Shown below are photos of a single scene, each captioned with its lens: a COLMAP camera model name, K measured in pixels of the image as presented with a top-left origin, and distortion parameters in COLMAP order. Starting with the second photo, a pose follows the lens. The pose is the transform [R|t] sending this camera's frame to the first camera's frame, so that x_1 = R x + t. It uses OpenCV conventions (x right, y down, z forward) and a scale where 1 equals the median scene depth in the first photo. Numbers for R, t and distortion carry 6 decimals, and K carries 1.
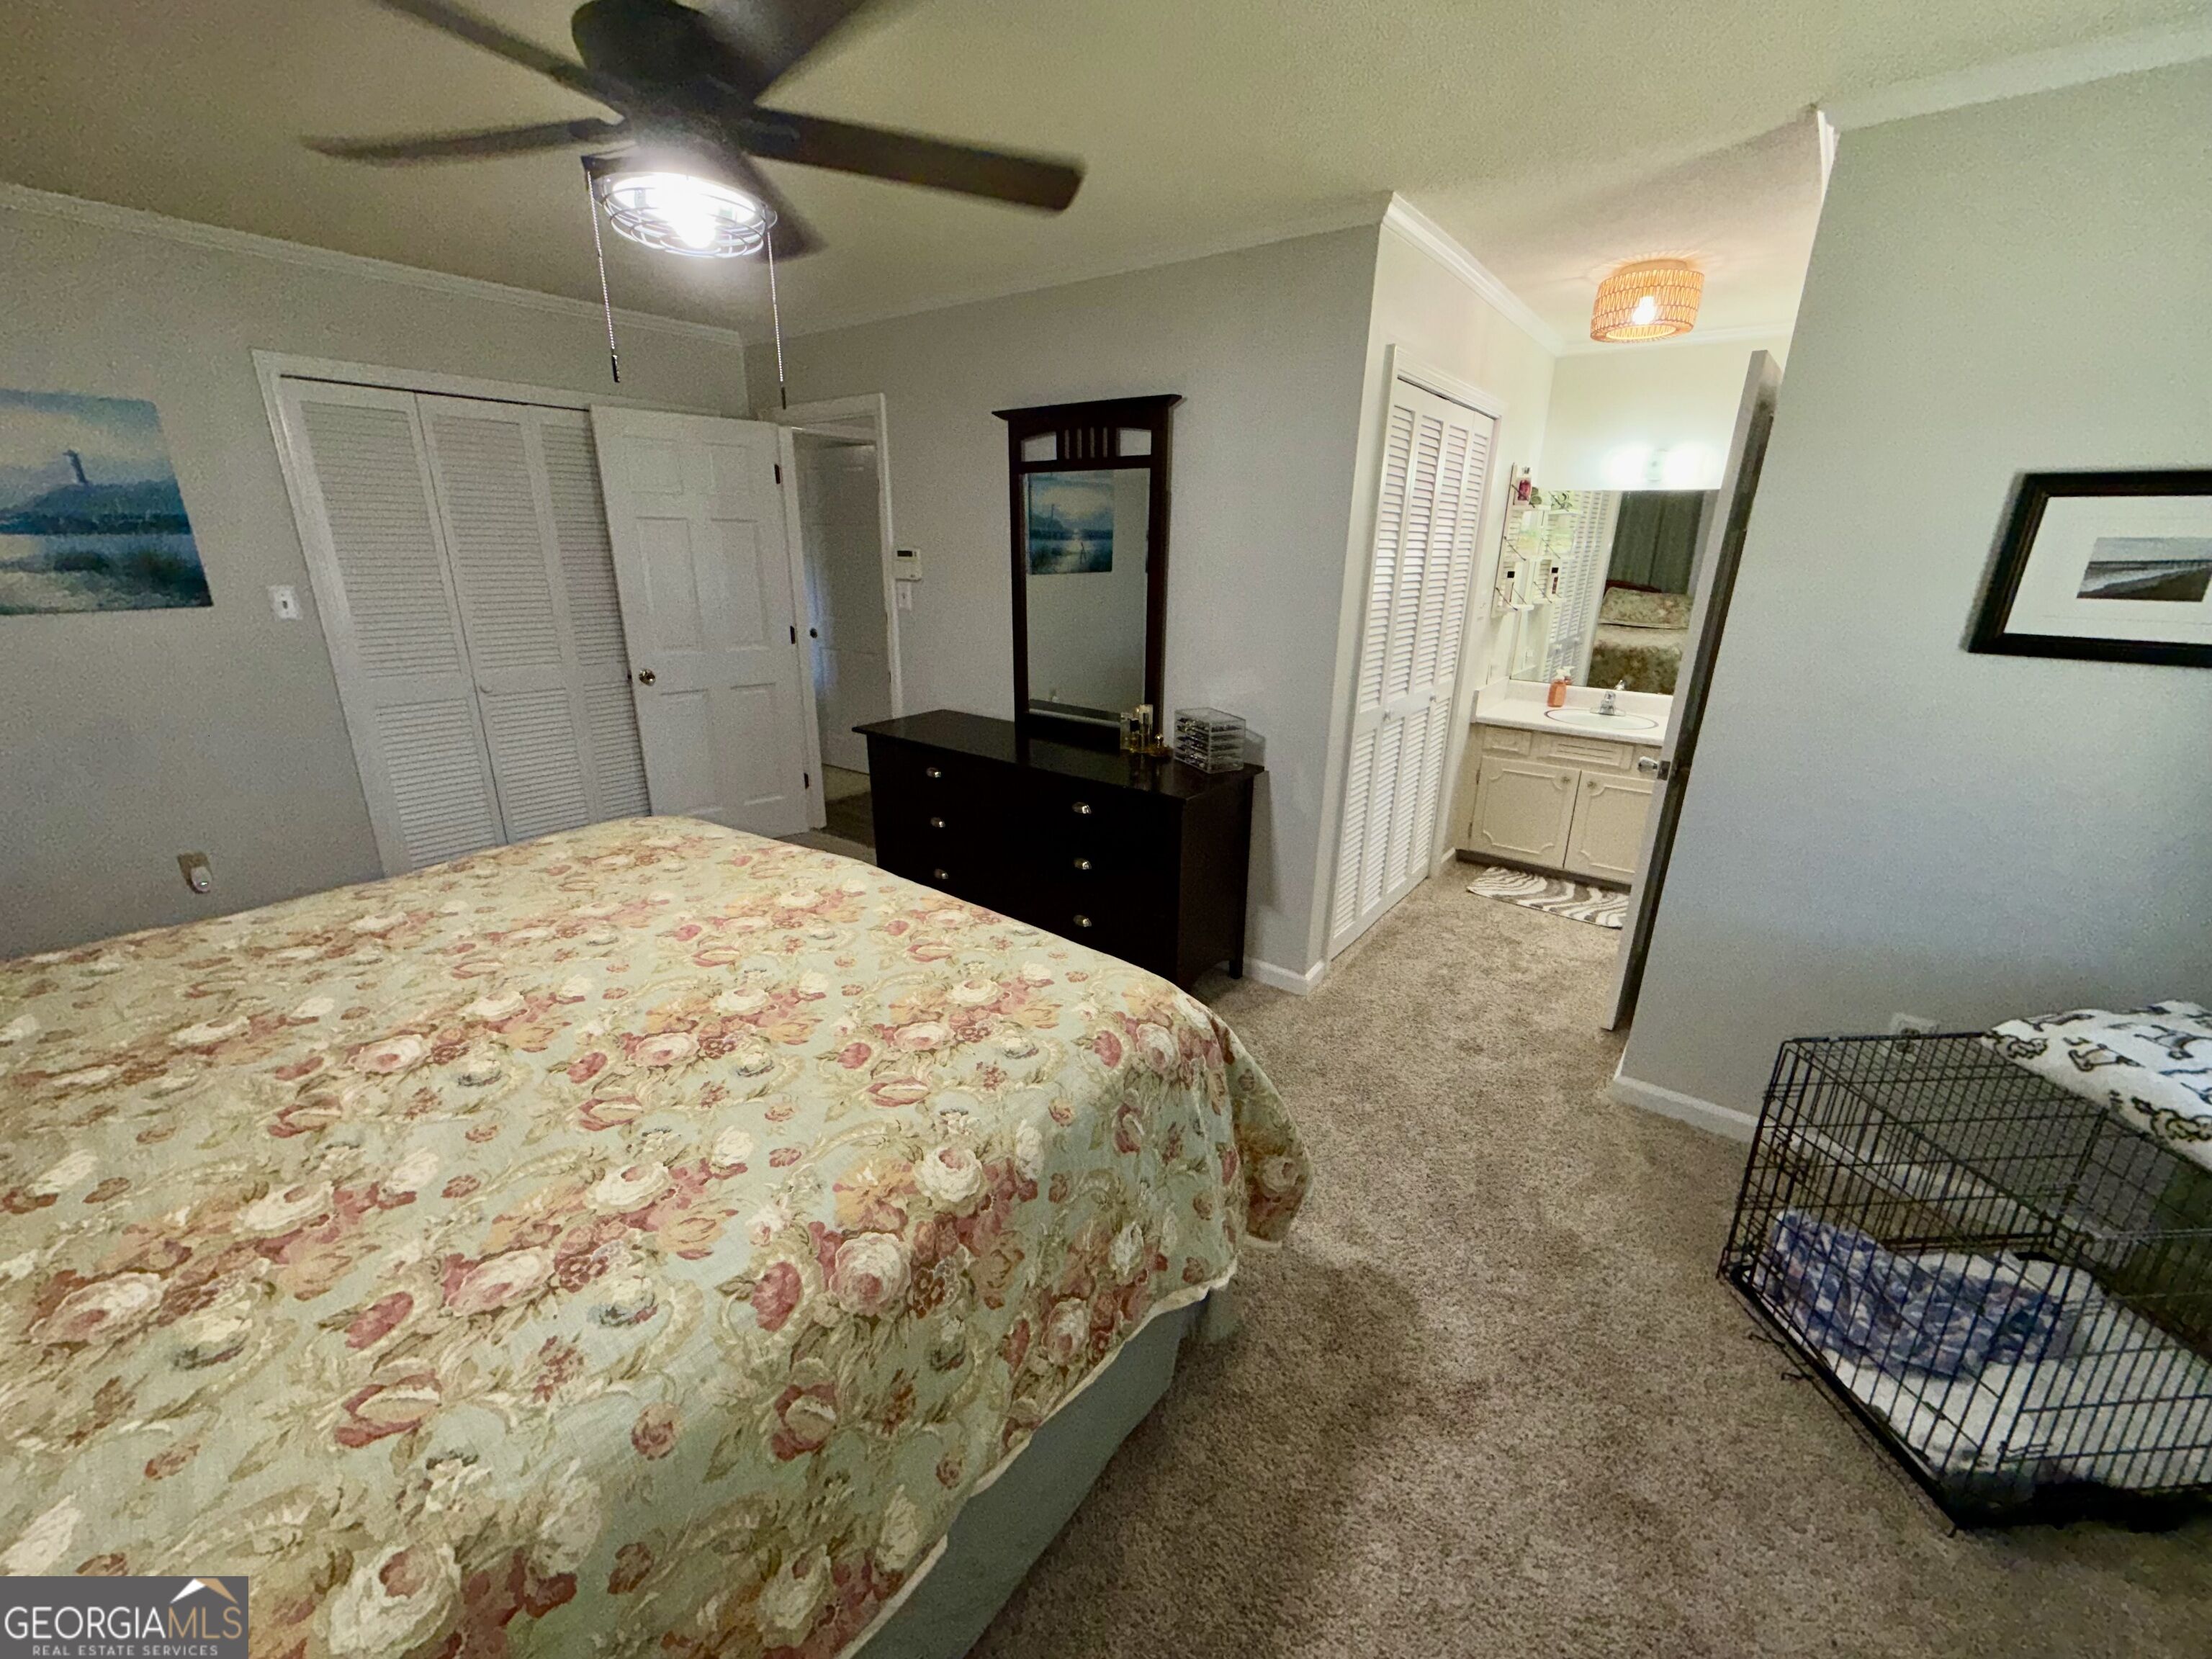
lens RADIAL K [[878.8, 0, 1098.3], [0, 878.8, 830.0], [0, 0, 1]] dist [0.004177, 0.000154]
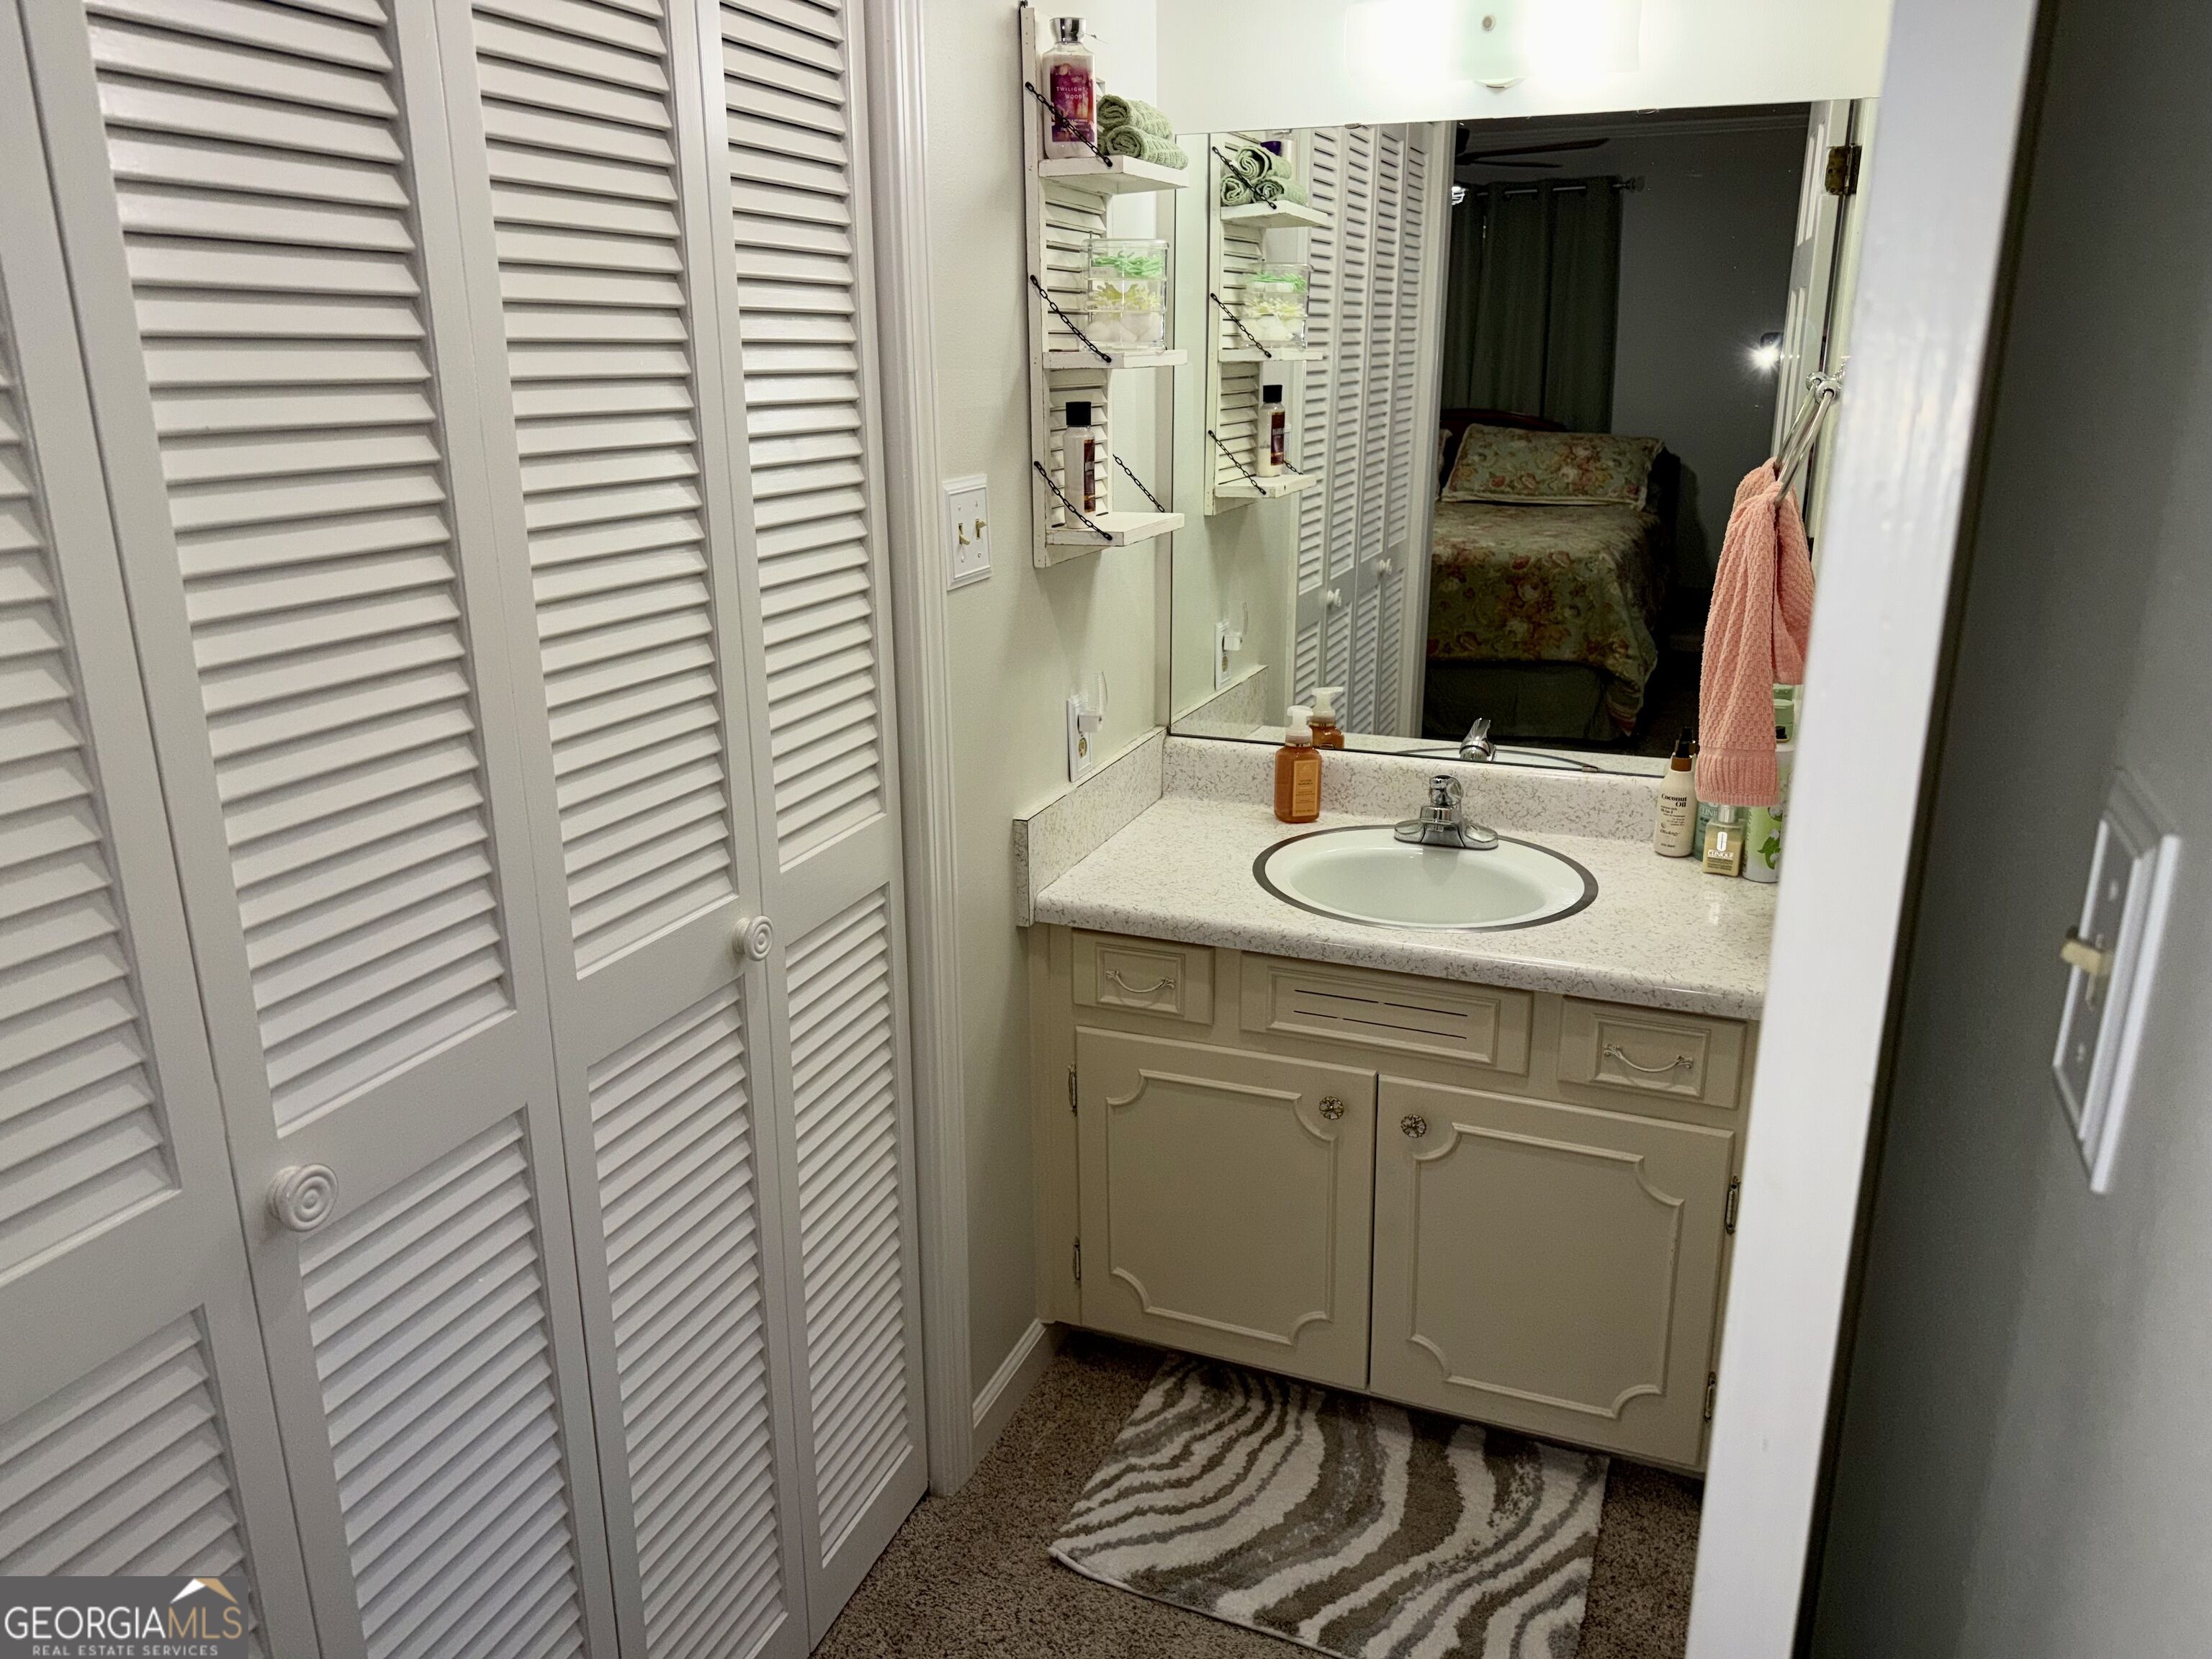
lens RADIAL K [[1563.3, 0, 1096.5], [0, 1563.3, 833.1], [0, 0, 1]] dist [0.099125, -0.129818]
pose [[0.962572, -0.100740, 0.251609, 0.333624], [0.107337, 0.994143, -0.012597, -0.148658], [-0.248866, 0.039132, 0.967747, 0.512826]]
